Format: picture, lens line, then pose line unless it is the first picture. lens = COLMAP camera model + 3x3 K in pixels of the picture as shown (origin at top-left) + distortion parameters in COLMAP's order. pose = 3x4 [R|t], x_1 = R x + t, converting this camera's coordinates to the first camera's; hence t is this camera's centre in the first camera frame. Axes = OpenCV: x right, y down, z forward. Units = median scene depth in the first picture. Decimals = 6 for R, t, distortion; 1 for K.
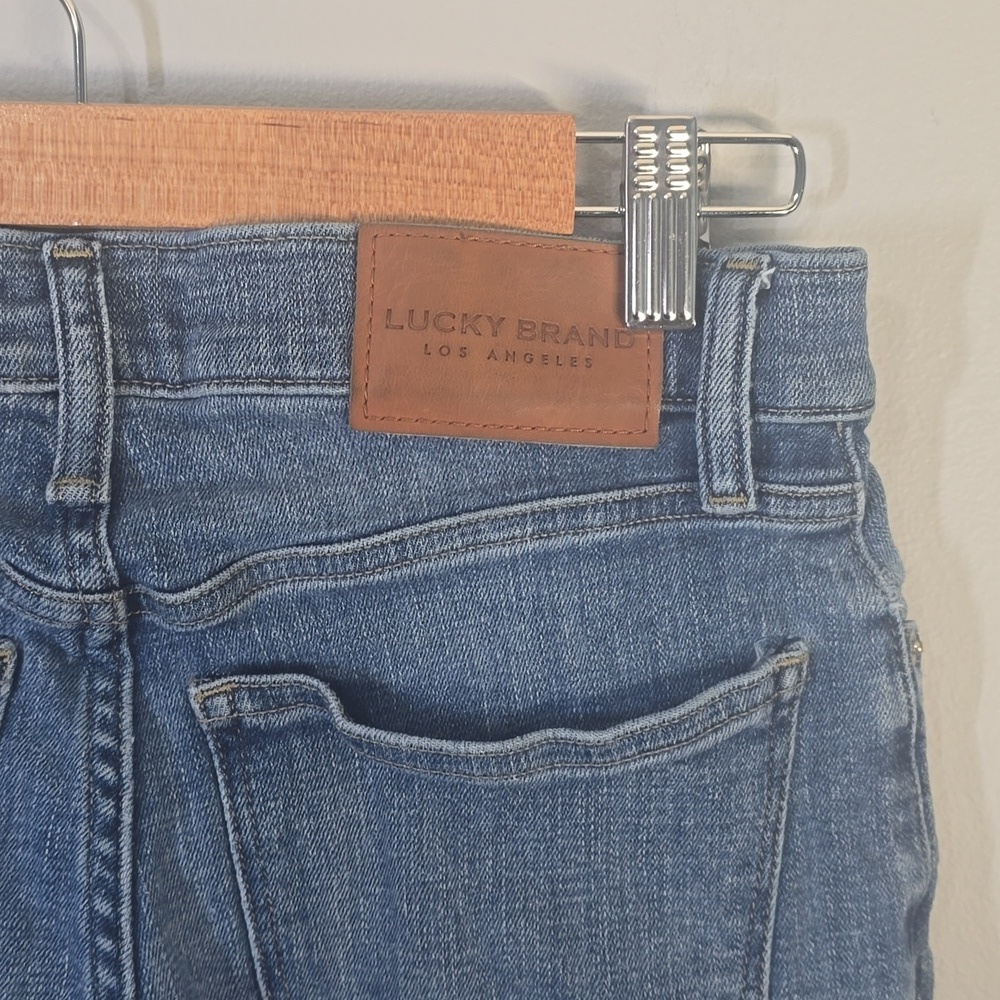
lens RADIAL K [[1495.0, 0, 500.0], [0, 1495.0, 500.0], [0, 0, 1]] dist [0.252868, -1.063621]
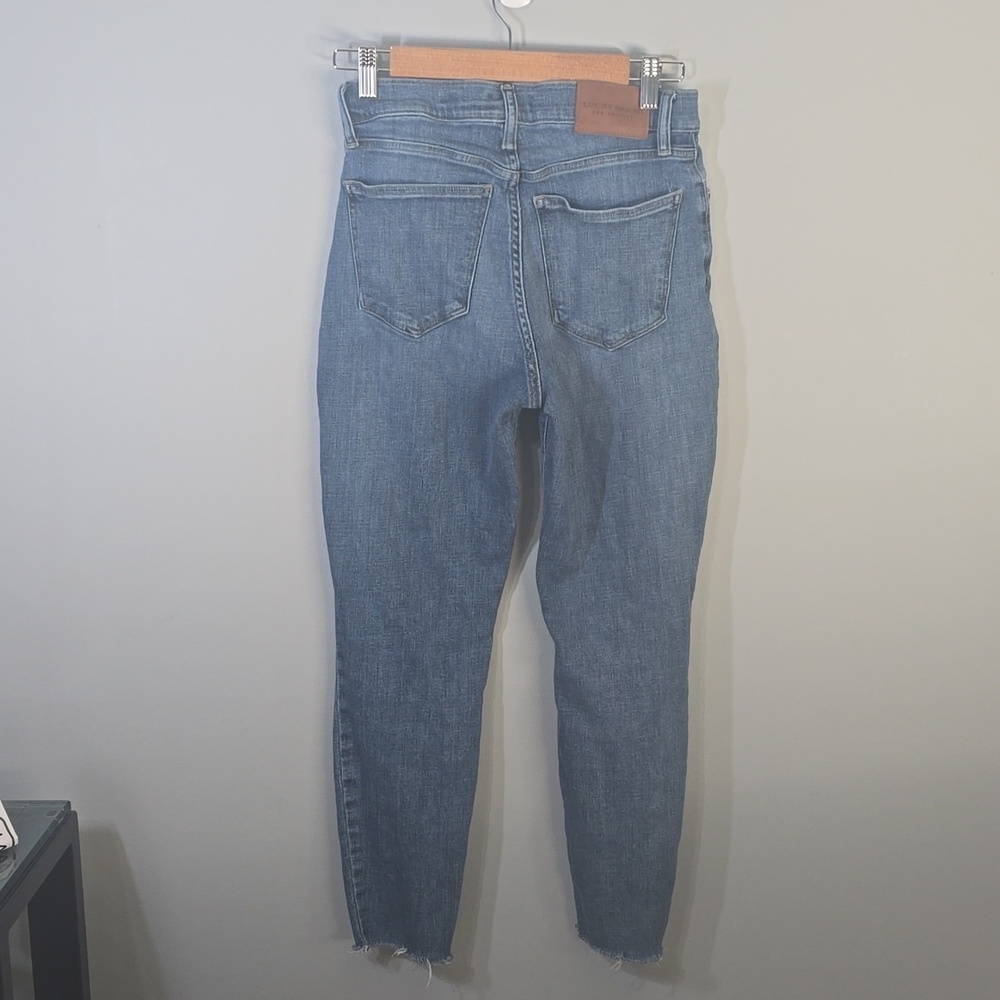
lens RADIAL K [[1398.3, 0, 500.0], [0, 1398.3, 500.0], [0, 0, 1]] dist [0.328712, -1.294974]
pose [[0.999495, 0.011243, 0.029716, -0.407502], [-0.013523, 0.996886, 0.077684, 0.660436], [-0.028751, -0.078047, 0.996535, -2.978360]]
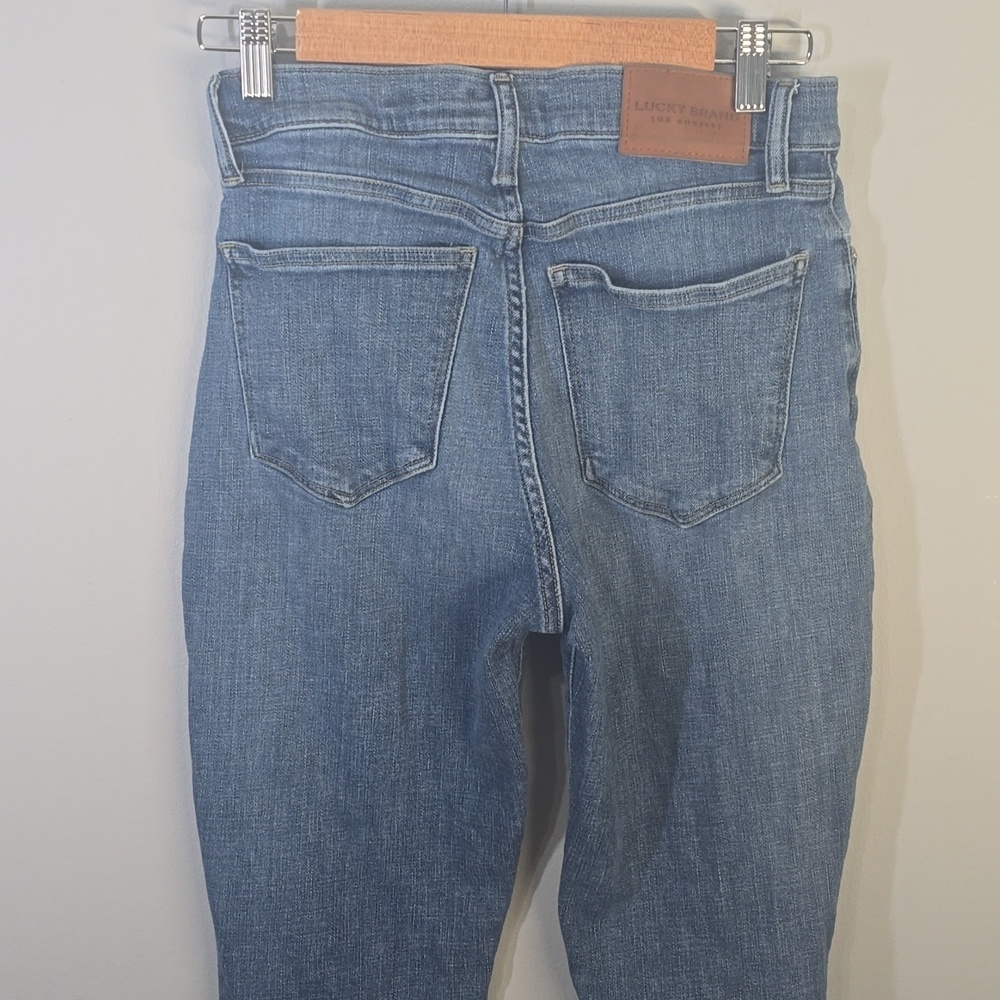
lens RADIAL K [[1476.1, 0, 499.0], [0, 1476.1, 528.7], [0, 0, 1]] dist [0.273838, -1.028419]
pose [[0.999946, 0.008778, -0.005565, -0.268170], [-0.008449, 0.998360, 0.056613, 0.408004], [0.006053, -0.056563, 0.998381, -1.386026]]
